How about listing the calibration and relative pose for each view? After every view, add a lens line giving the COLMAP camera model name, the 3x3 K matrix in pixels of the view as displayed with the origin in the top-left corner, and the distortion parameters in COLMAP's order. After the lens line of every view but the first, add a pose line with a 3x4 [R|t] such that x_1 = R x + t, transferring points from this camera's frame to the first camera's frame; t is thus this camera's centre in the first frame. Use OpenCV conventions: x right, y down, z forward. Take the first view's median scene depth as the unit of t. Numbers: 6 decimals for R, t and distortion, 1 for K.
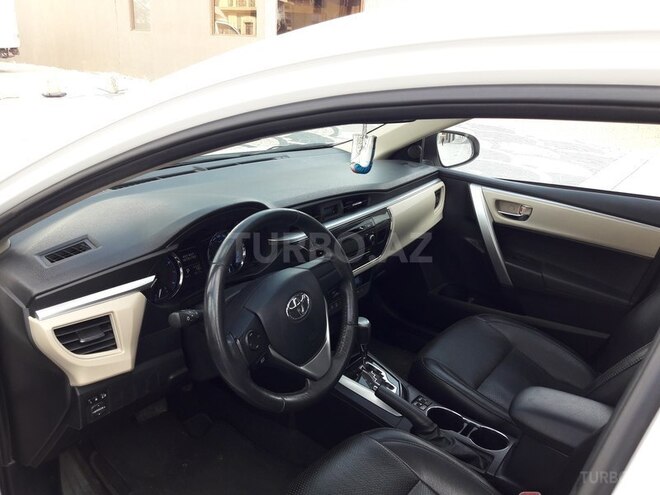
lens RADIAL K [[533.6, 0, 330.0], [0, 533.6, 247.5], [0, 0, 1]] dist [0.104213, -0.246720]
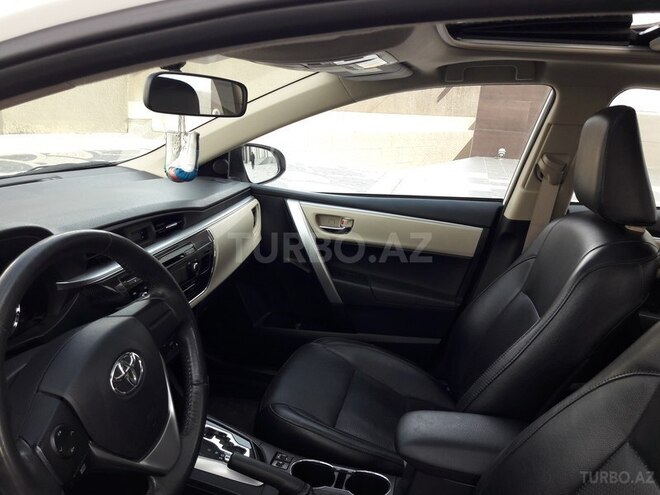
lens RADIAL K [[533.6, 0, 330.0], [0, 533.6, 247.5], [0, 0, 1]] dist [0.104213, -0.246720]
pose [[0.910576, -0.095860, 0.402072, -0.055943], [0.120844, 0.991975, -0.037173, 0.007063], [-0.395282, 0.082437, 0.914853, 0.181606]]
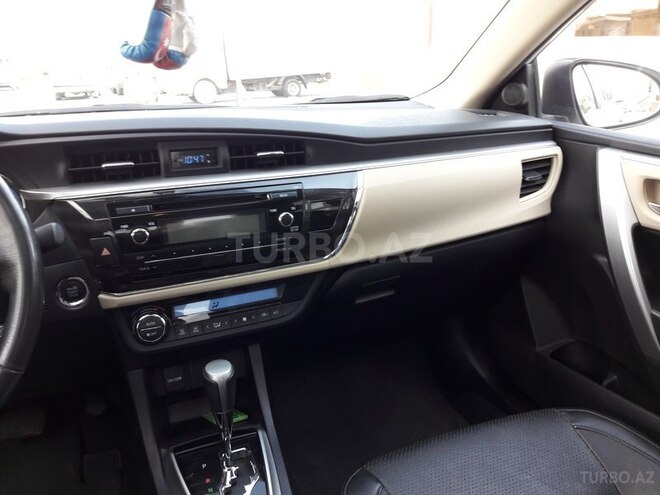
lens RADIAL K [[533.6, 0, 330.0], [0, 533.6, 247.5], [0, 0, 1]] dist [0.104213, -0.246720]
pose [[0.855822, 0.097262, -0.508045, 0.380845], [-0.117392, 0.993056, -0.007636, 0.010268], [0.503774, 0.066175, 0.861297, 0.549441]]
